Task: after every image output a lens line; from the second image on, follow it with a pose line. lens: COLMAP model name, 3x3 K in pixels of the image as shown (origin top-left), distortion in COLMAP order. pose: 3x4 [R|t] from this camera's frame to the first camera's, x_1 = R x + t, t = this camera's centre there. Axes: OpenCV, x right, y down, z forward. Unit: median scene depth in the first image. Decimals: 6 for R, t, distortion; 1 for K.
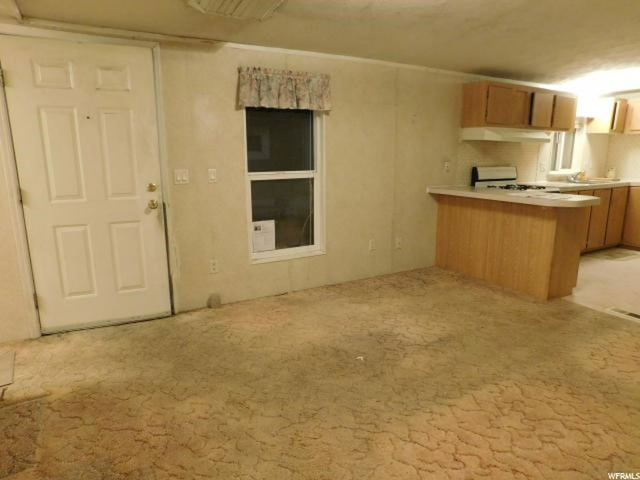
lens RADIAL K [[423.4, 0, 322.2], [0, 423.4, 237.4], [0, 0, 1]] dist [-0.062133, 0.048939]
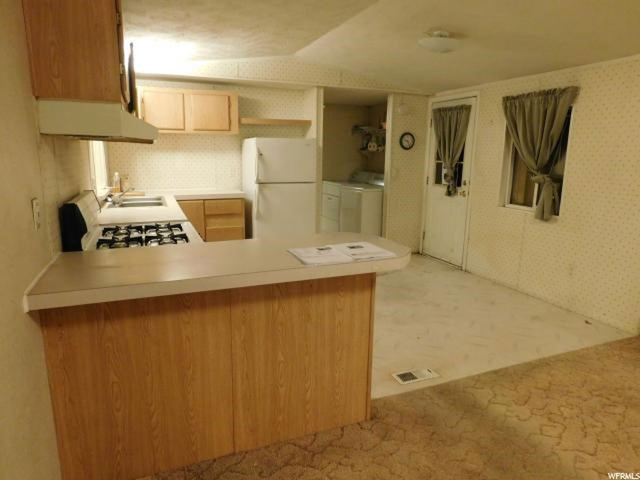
lens RADIAL K [[423.4, 0, 320.7], [0, 423.4, 239.1], [0, 0, 1]] dist [-0.062133, 0.048939]
pose [[0.134263, -0.198805, 0.970799, 0.007795], [0.186063, 0.967302, 0.172356, -0.201740], [-0.973321, 0.157489, 0.166863, 0.896817]]
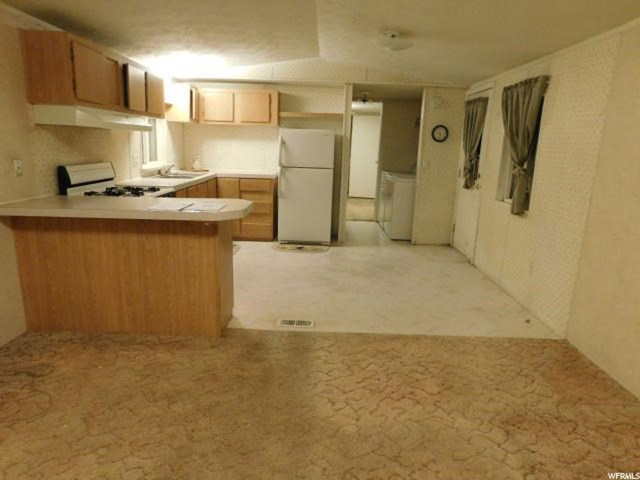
lens RADIAL K [[423.4, 0, 321.1], [0, 423.4, 237.8], [0, 0, 1]] dist [-0.062133, 0.048939]
pose [[0.509009, -0.173902, 0.843011, -0.000022], [0.140823, 0.983007, 0.117753, -0.096037], [-0.849164, 0.058778, 0.524849, 0.398762]]
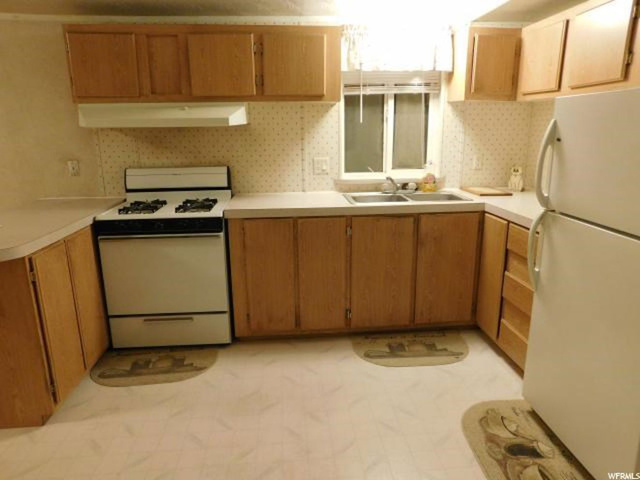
lens RADIAL K [[443.9, 0, 323.1], [0, 443.9, 237.4], [0, 0, 1]] dist [-0.066012, 0.056027]
pose [[0.906723, 0.092797, -0.411390, 1.142479], [-0.074039, 0.995367, 0.061338, -0.161346], [0.415176, -0.025157, 0.909393, 0.669208]]
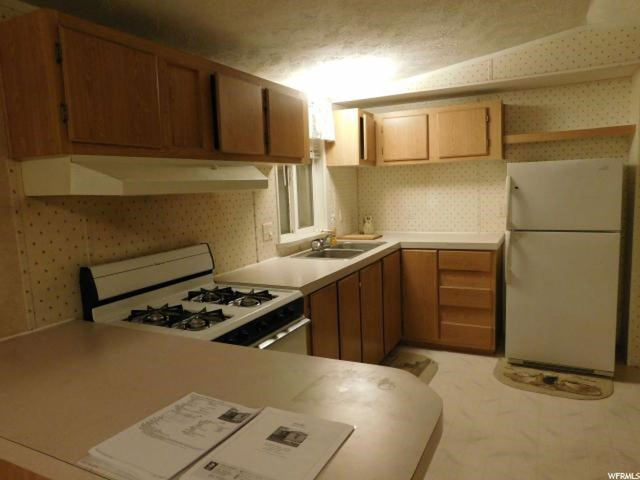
lens RADIAL K [[443.9, 0, 322.4], [0, 443.9, 236.8], [0, 0, 1]] dist [-0.066012, 0.056027]
pose [[0.841819, -0.102443, 0.529950, 0.429155], [0.153195, 0.986795, -0.052593, -0.180443], [-0.517564, 0.125460, 0.846397, 0.727419]]
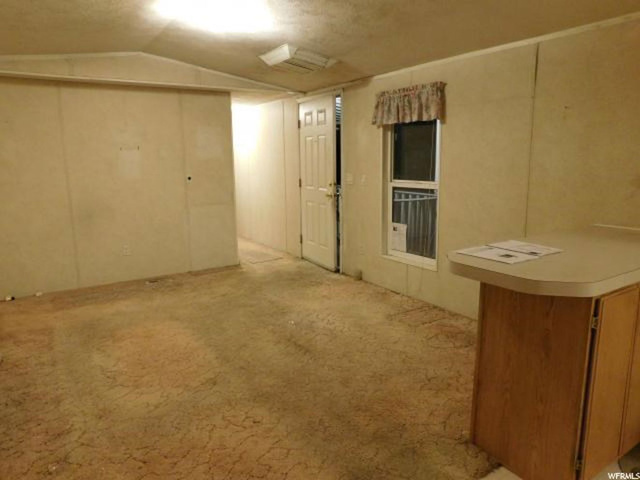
lens RADIAL K [[443.9, 0, 323.0], [0, 443.9, 238.4], [0, 0, 1]] dist [-0.066012, 0.056027]
pose [[0.062498, 0.180007, -0.981678, 0.996349], [-0.193424, 0.967137, 0.165026, -0.153369], [0.979123, 0.179566, 0.095262, 0.691051]]
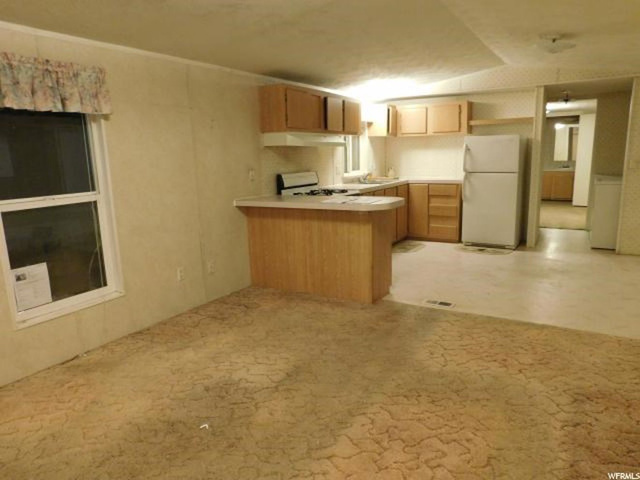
lens RADIAL K [[443.9, 0, 321.0], [0, 443.9, 236.1], [0, 0, 1]] dist [-0.066012, 0.056027]
pose [[0.876753, -0.113798, 0.467284, -0.042940], [0.125142, 0.992115, 0.006810, -0.031582], [-0.464374, 0.052507, 0.884081, 0.107681]]
